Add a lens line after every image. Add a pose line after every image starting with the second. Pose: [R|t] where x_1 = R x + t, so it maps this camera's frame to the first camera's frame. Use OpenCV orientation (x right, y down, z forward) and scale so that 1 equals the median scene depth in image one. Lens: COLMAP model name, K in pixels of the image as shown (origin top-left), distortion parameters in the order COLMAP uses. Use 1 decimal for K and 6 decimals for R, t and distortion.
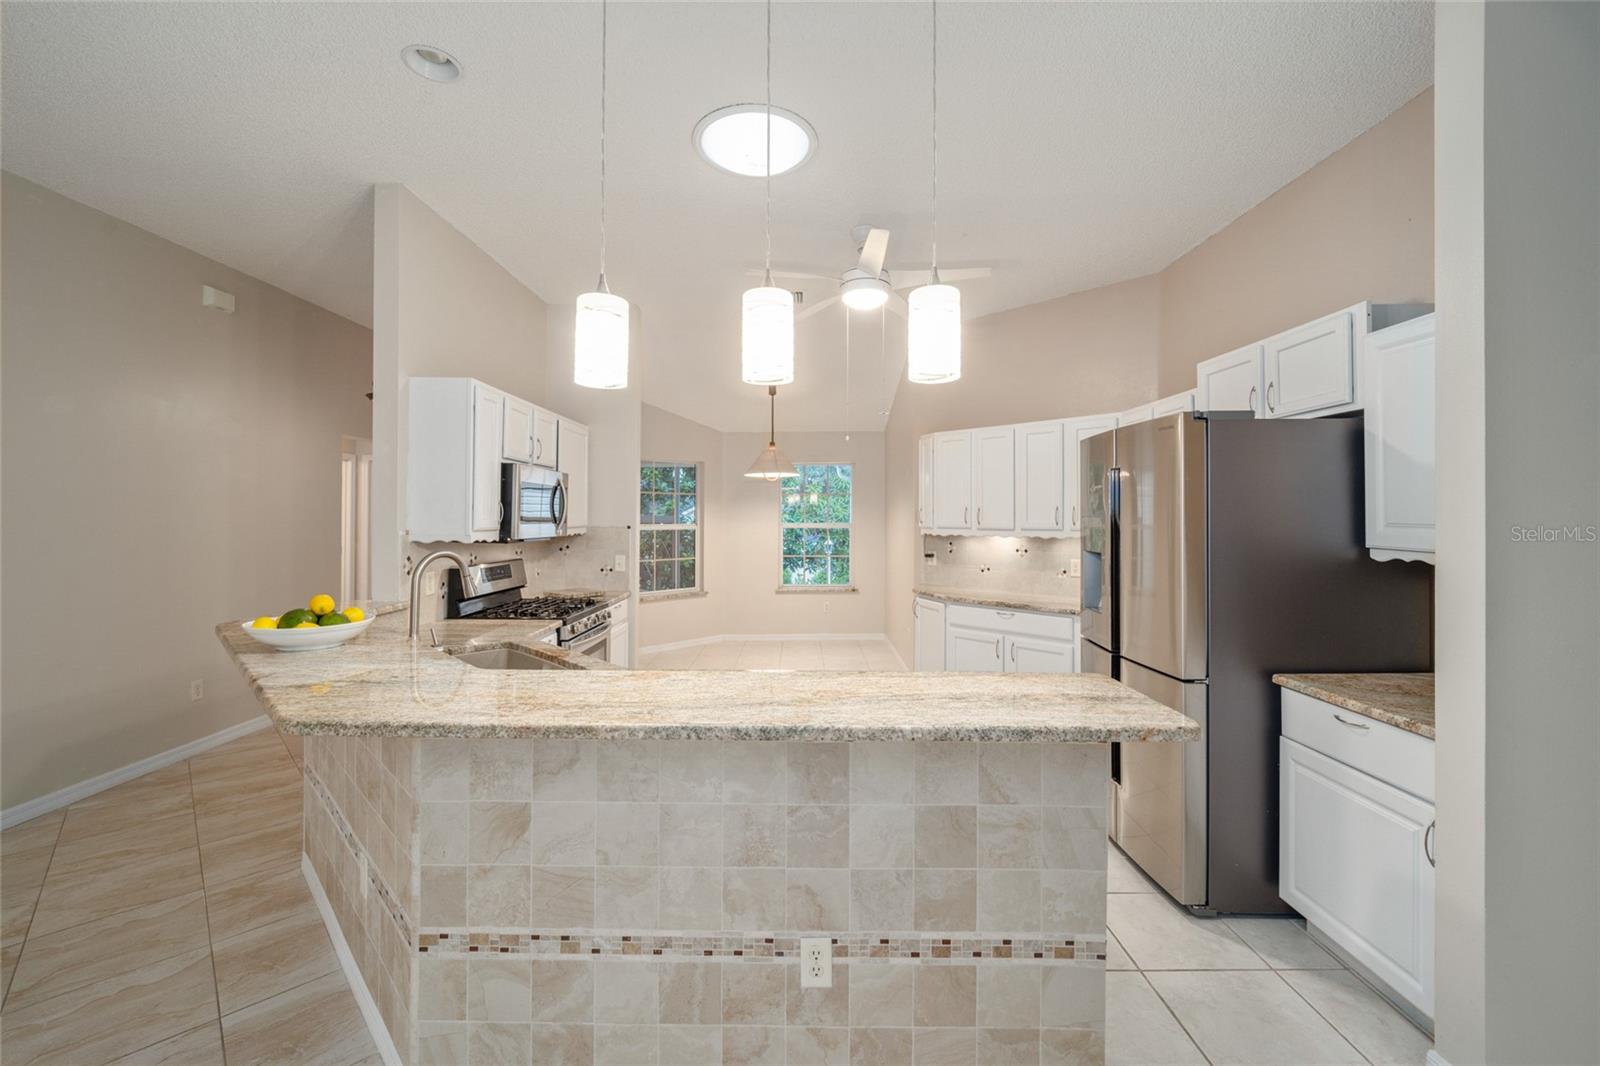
lens RADIAL K [[649.8, 0, 794.5], [0, 649.8, 513.6], [0, 0, 1]] dist [-0.005905, -0.000399]
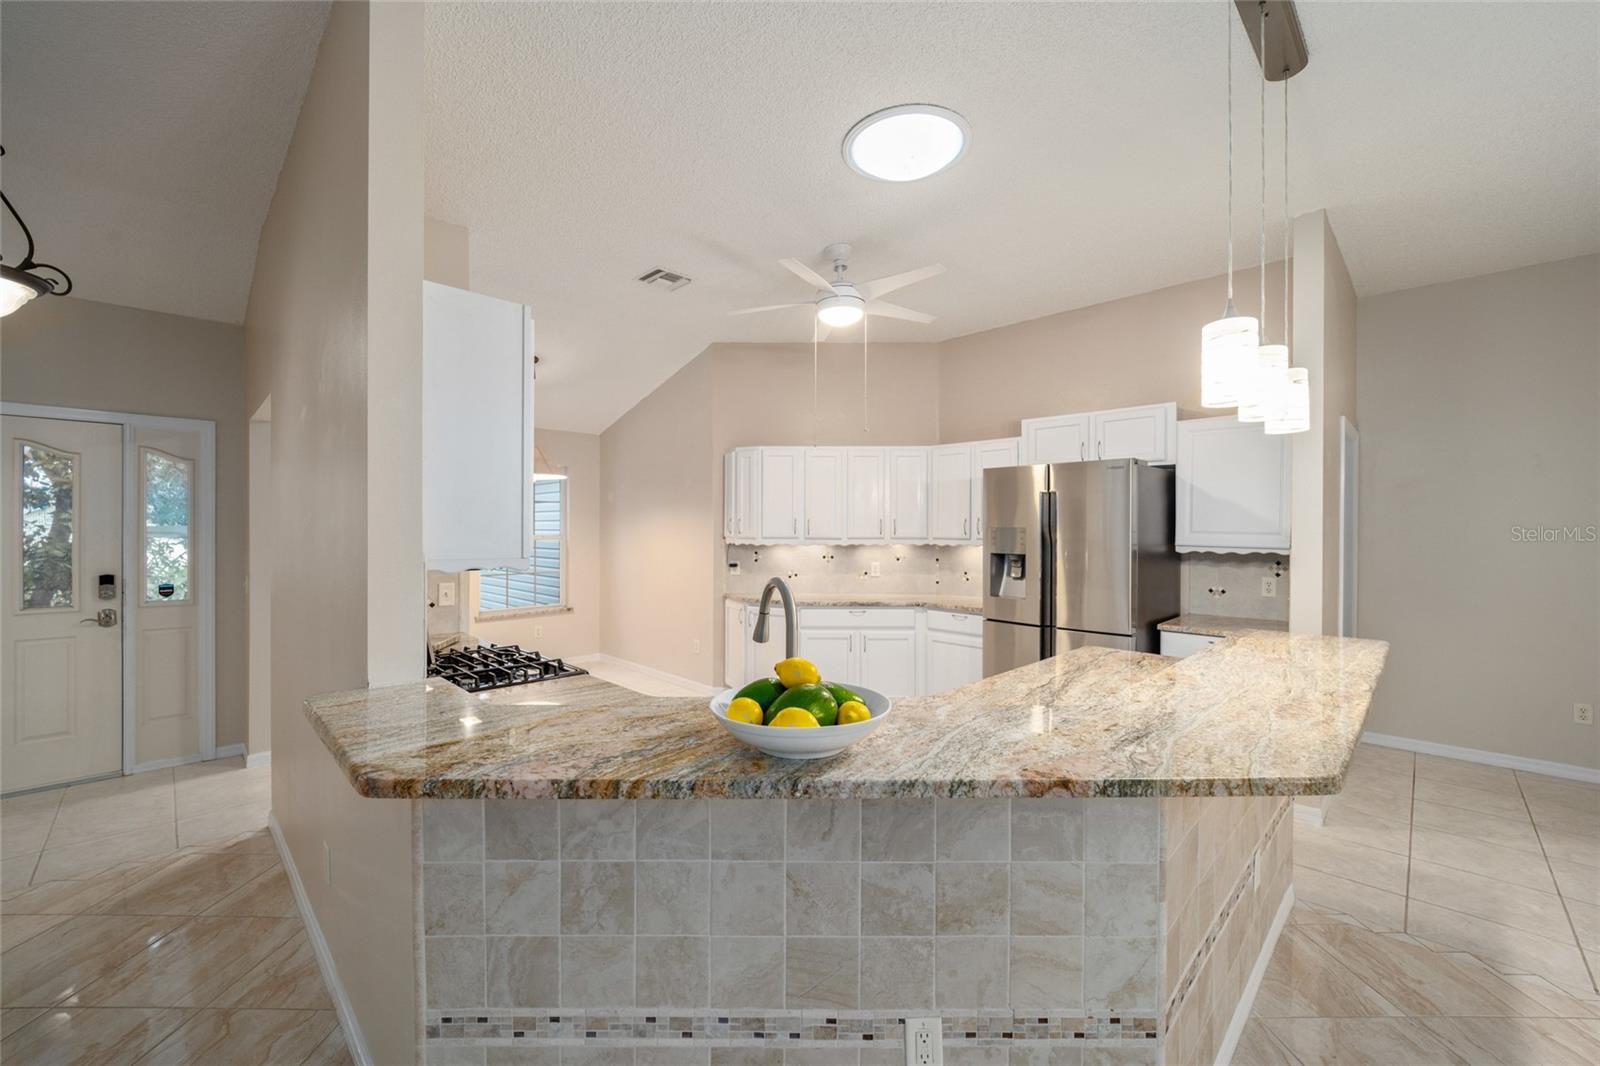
lens RADIAL K [[641.2, 0, 800.0], [0, 641.2, 533.0], [0, 0, 1]] dist [-0.004856, -0.000372]
pose [[0.700529, -0.007669, 0.713583, -1.520070], [-0.002829, 0.999905, 0.013524, -0.000515], [-0.713618, -0.011493, 0.700440, 0.760178]]
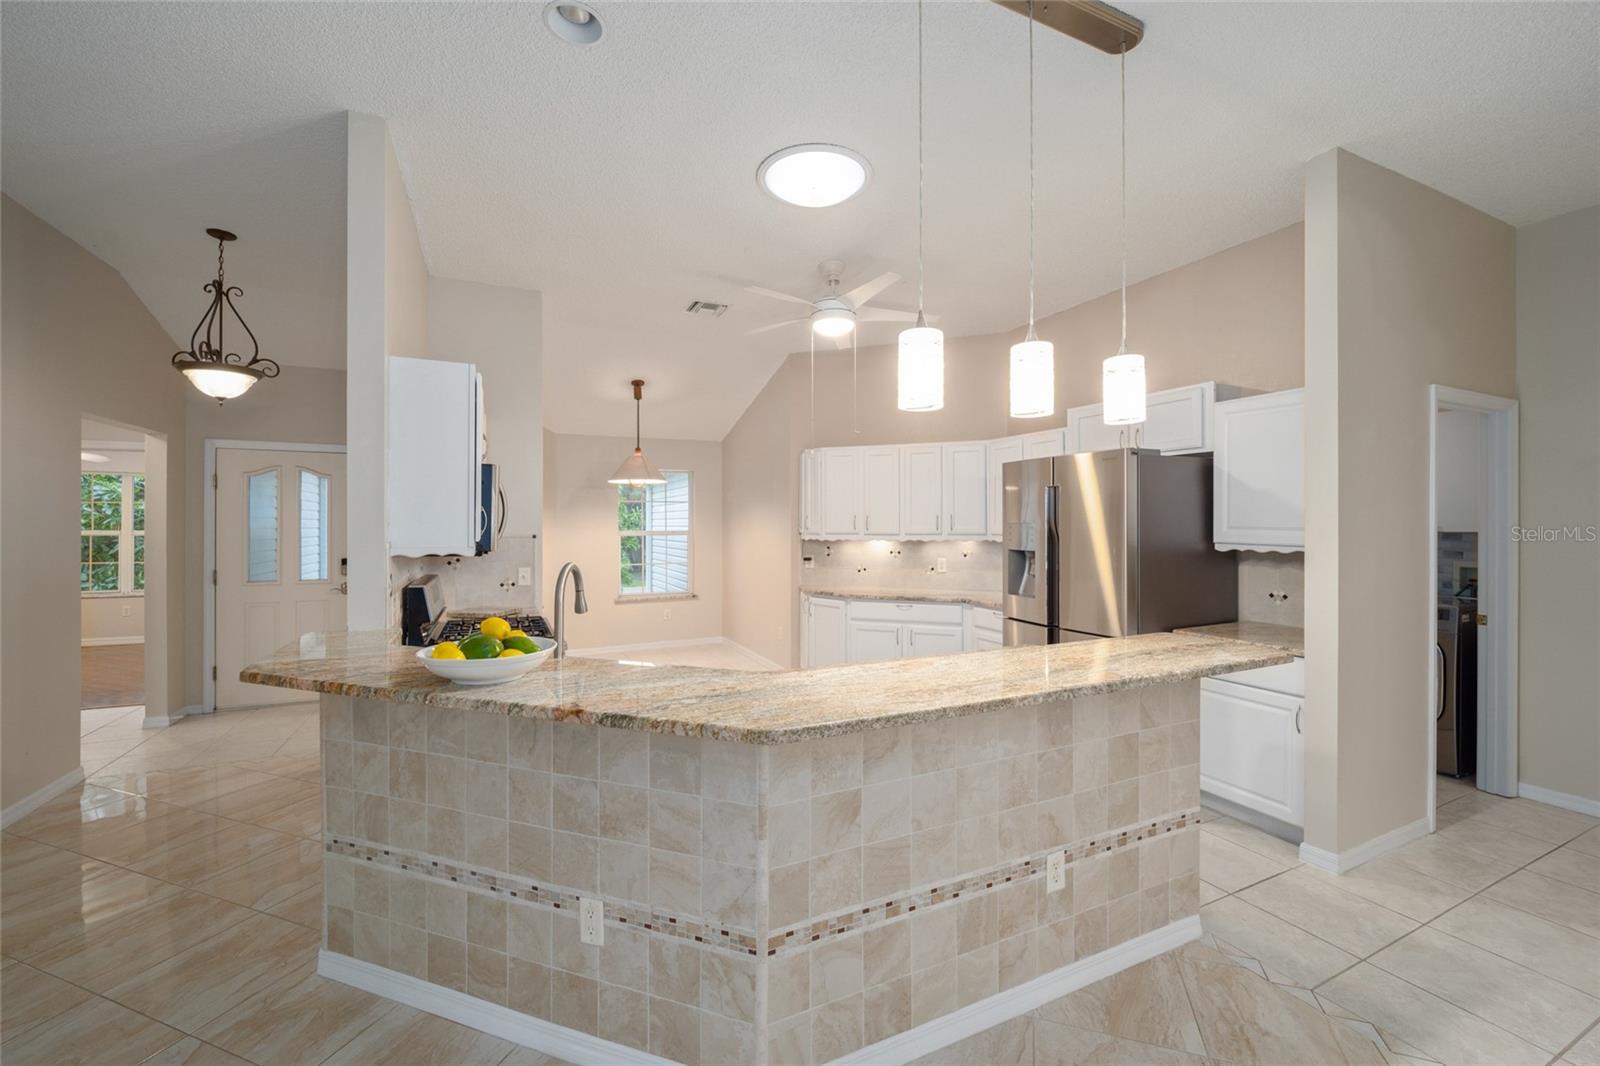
lens RADIAL K [[647.9, 0, 800.9], [0, 647.9, 524.4], [0, 0, 1]] dist [-0.002751, -0.000187]
pose [[0.899706, -0.004489, 0.436473, -0.971313], [0.001944, 0.999978, 0.006276, -0.003245], [-0.436492, -0.004798, 0.899695, 0.070975]]
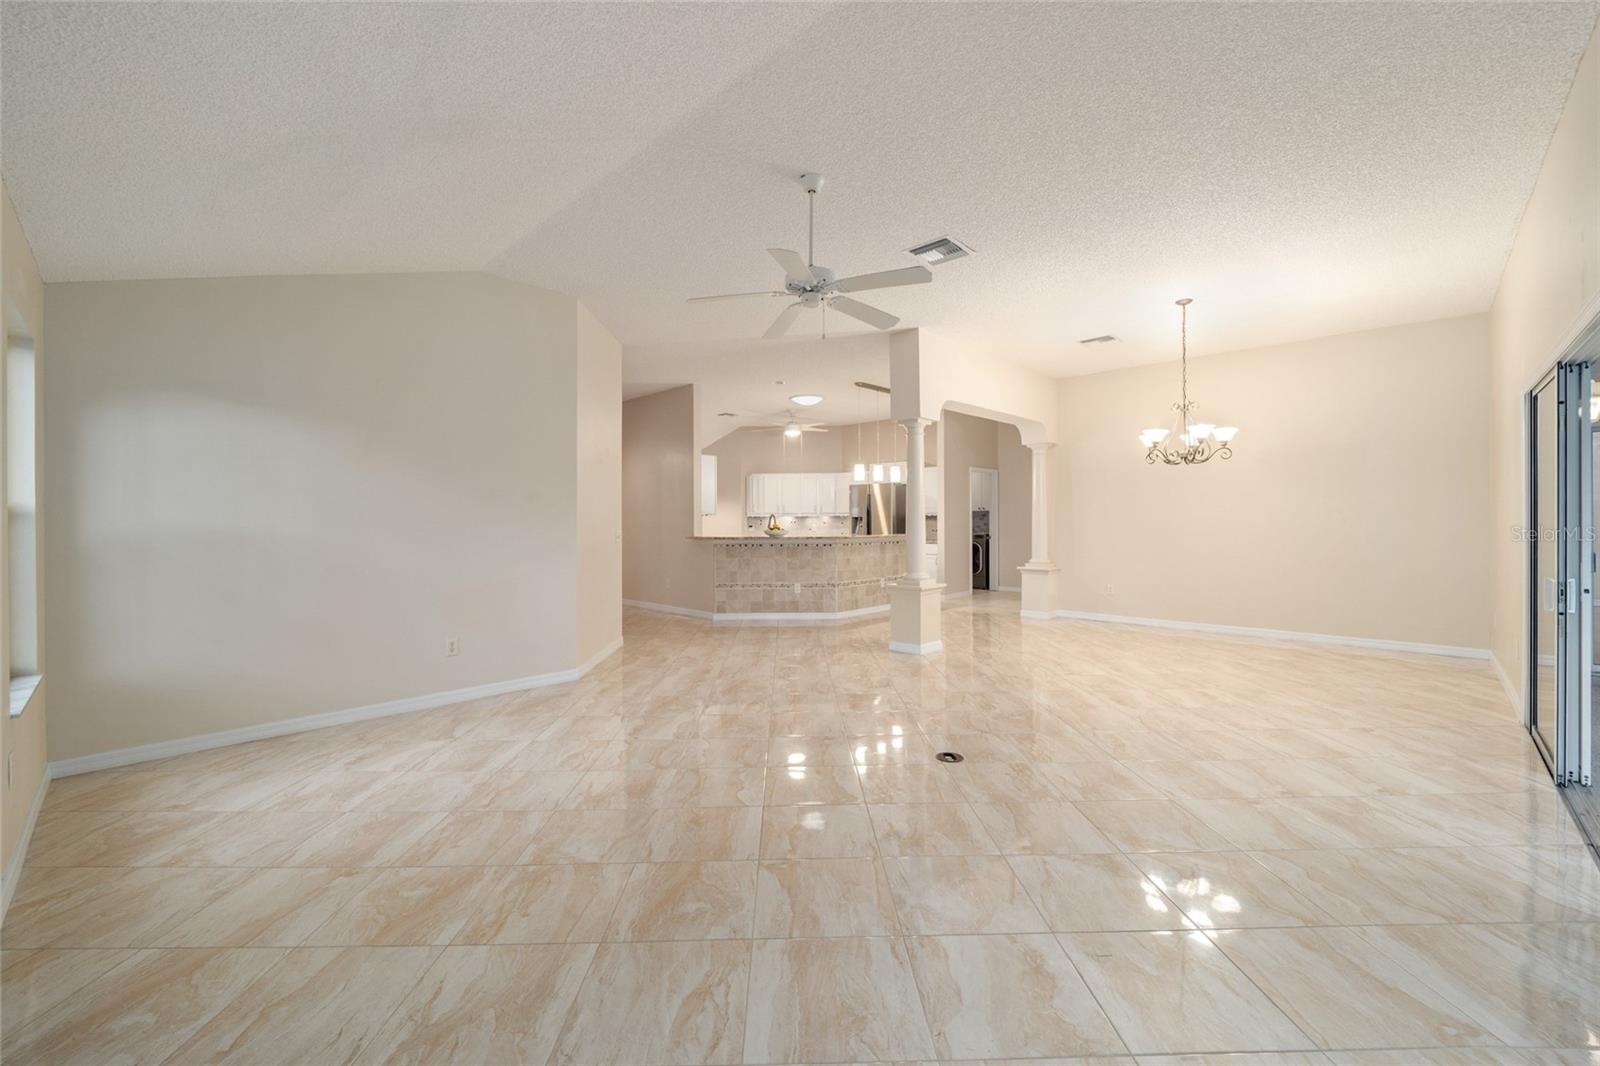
lens RADIAL K [[647.9, 0, 800.9], [0, 647.9, 524.4], [0, 0, 1]] dist [-0.002751, -0.000187]
pose [[0.686459, -0.012895, 0.727055, -4.587981], [0.004281, 0.999897, 0.013692, 0.096299], [-0.727156, -0.006287, 0.686443, -2.383162]]
